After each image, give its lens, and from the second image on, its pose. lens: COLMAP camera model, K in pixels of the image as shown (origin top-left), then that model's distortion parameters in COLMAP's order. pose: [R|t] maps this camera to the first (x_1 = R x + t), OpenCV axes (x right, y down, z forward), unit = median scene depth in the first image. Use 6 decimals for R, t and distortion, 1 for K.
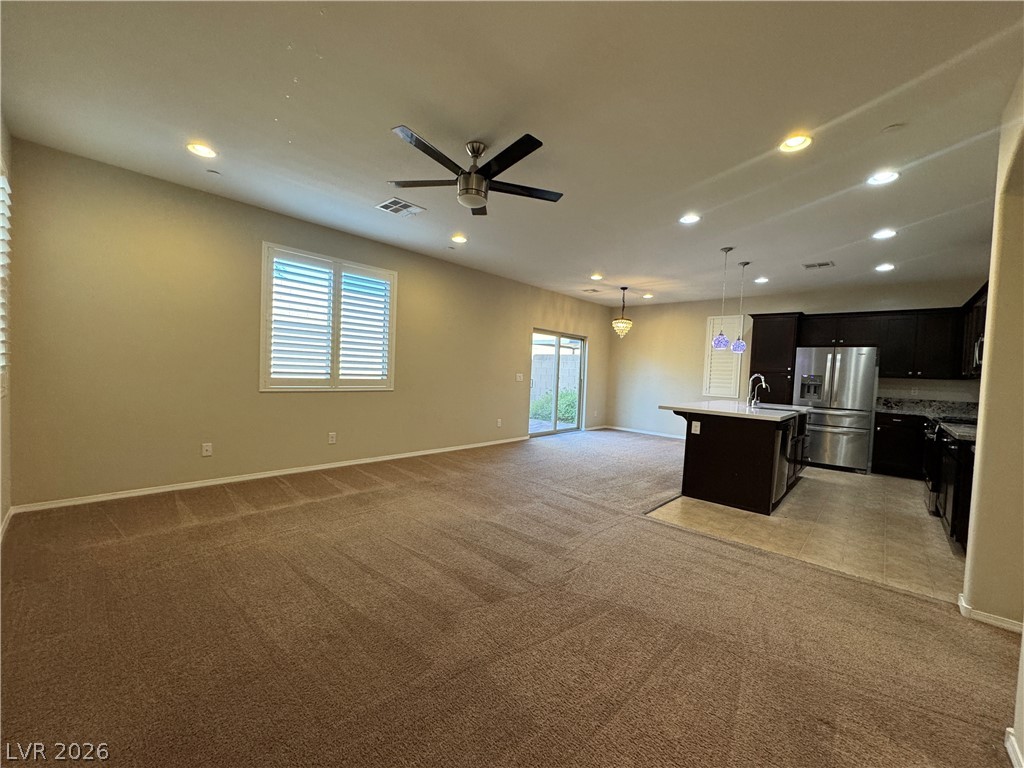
lens RADIAL K [[407.7, 0, 512.0], [0, 407.7, 384.0], [0, 0, 1]] dist [-0.002312, -0.000135]
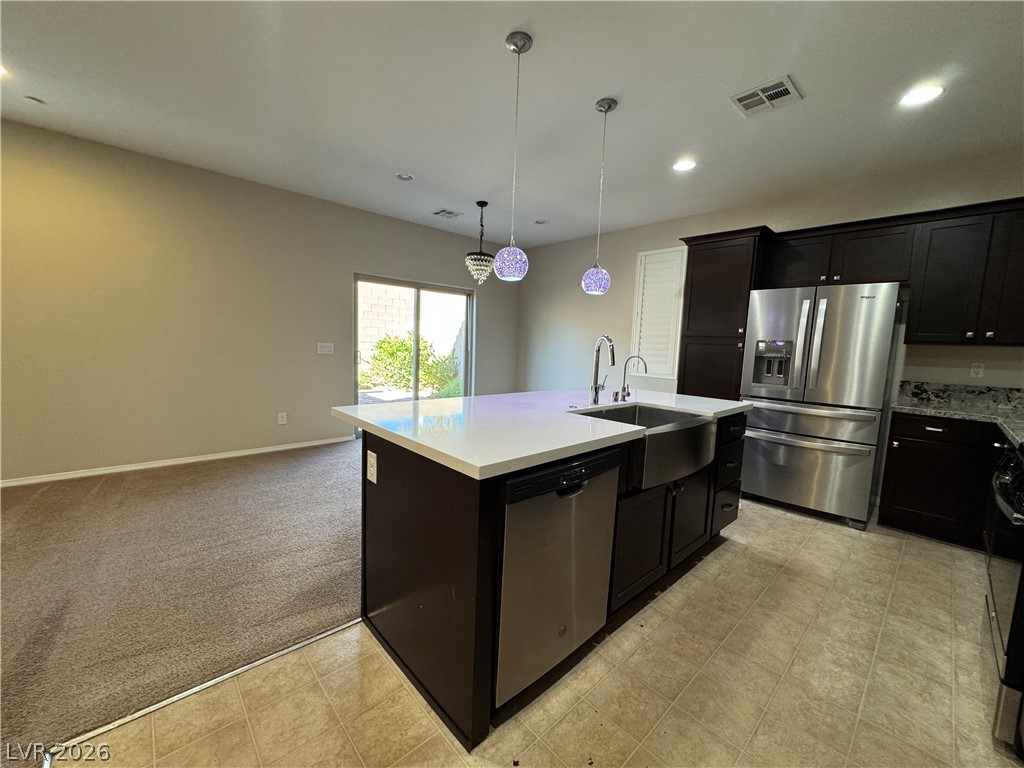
lens RADIAL K [[407.7, 0, 512.0], [0, 407.7, 384.0], [0, 0, 1]] dist [-0.002312, -0.000135]
pose [[0.996935, 0.001464, -0.078221, 0.489474], [0.003479, 0.998006, 0.063016, 0.000597], [0.078158, -0.063095, 0.994942, 0.487357]]
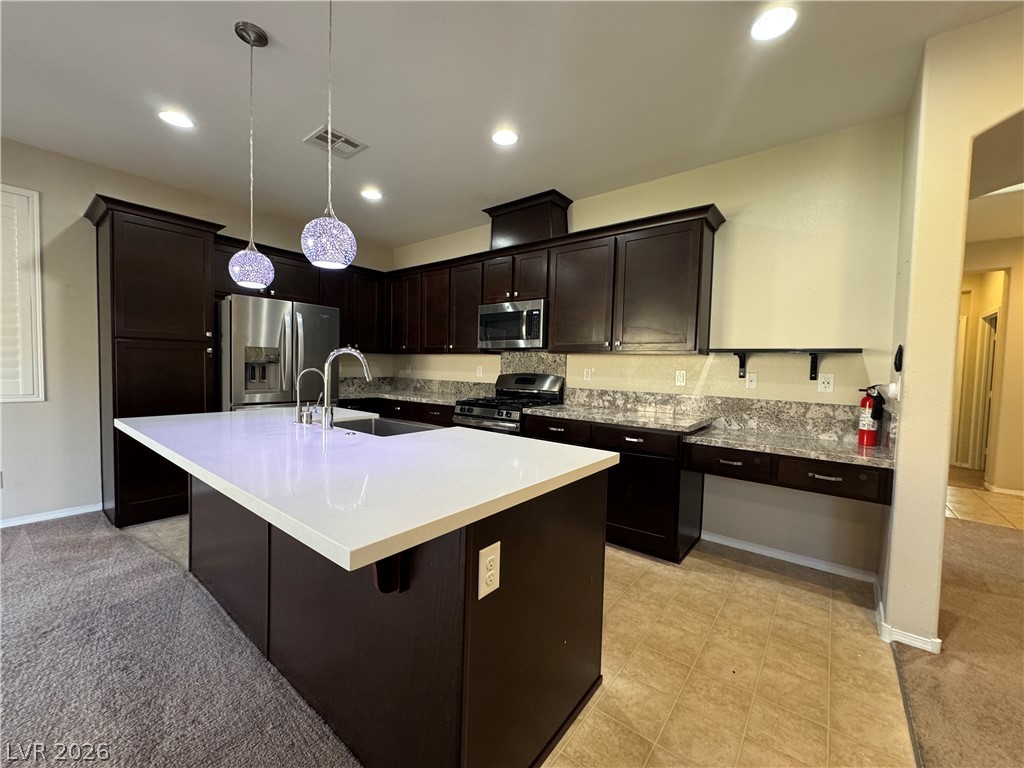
lens RADIAL K [[407.7, 0, 512.0], [0, 407.7, 384.0], [0, 0, 1]] dist [-0.002312, -0.000135]
pose [[-0.073007, -0.087759, 0.993463, 0.168948], [0.007101, 0.996050, 0.088509, -0.021142], [-0.997306, 0.013517, -0.072095, 0.789758]]
